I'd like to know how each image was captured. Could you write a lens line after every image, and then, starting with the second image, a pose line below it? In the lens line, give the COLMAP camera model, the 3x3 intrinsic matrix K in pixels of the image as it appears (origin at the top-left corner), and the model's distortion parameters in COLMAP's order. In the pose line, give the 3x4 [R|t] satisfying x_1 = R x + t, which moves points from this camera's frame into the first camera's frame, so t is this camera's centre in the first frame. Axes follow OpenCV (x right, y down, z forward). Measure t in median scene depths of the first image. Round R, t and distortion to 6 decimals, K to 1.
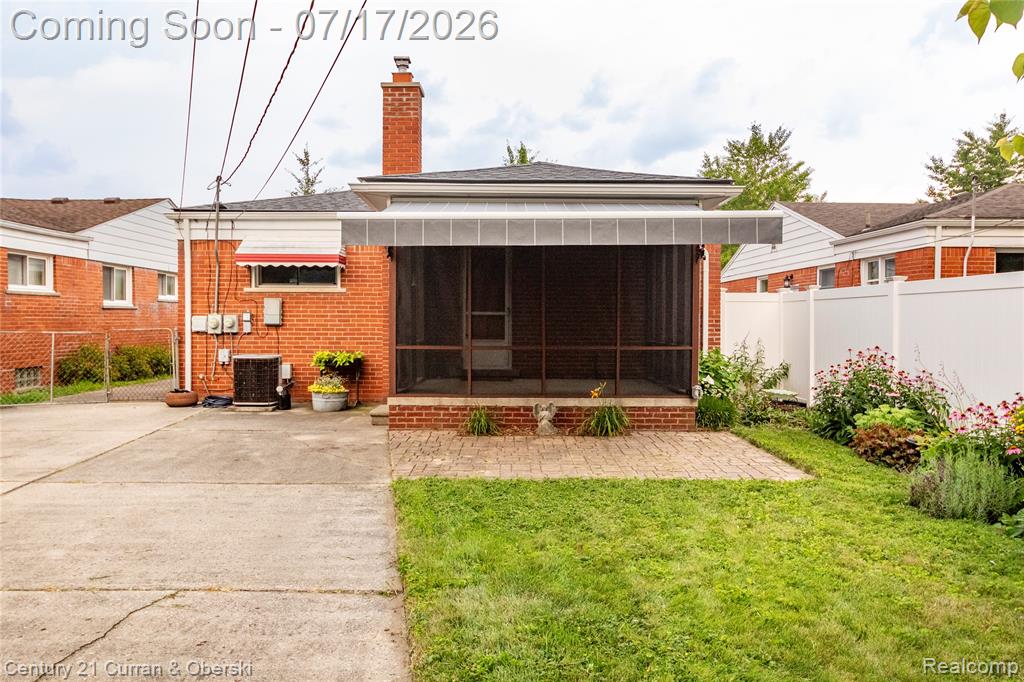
lens RADIAL K [[817.9, 0, 506.6], [0, 817.9, 331.8], [0, 0, 1]] dist [-0.005812, 0.001726]
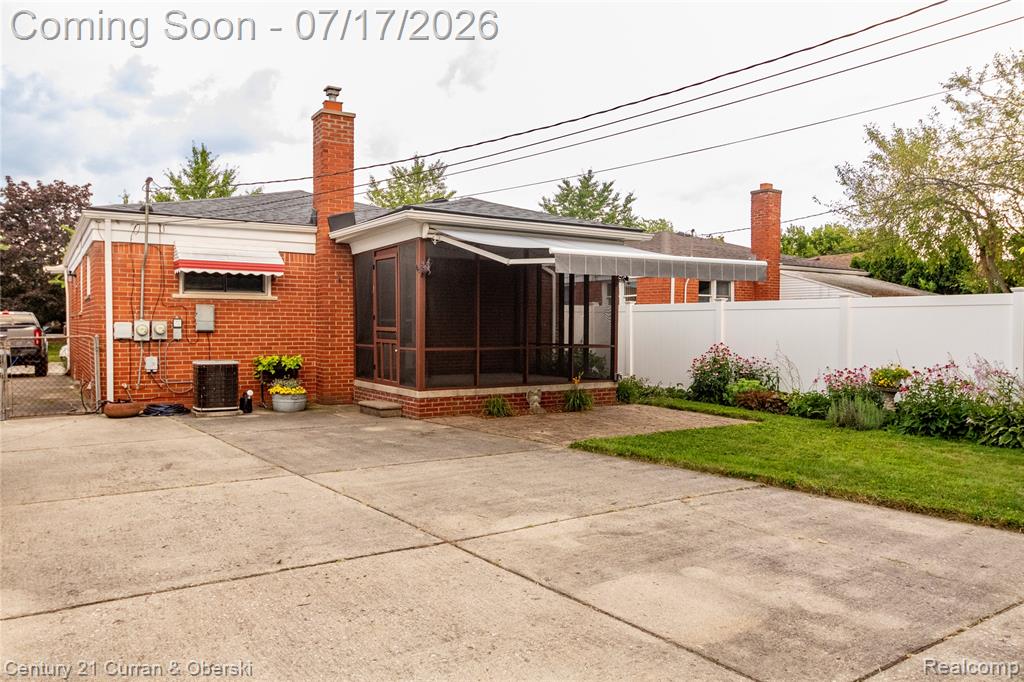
lens RADIAL K [[817.9, 0, 508.6], [0, 817.9, 345.2], [0, 0, 1]] dist [-0.005812, 0.001726]
pose [[0.818533, -0.015452, 0.574251, -0.557188], [0.008599, 0.999856, 0.014647, -0.002786], [-0.574395, -0.007051, 0.818548, -0.036961]]
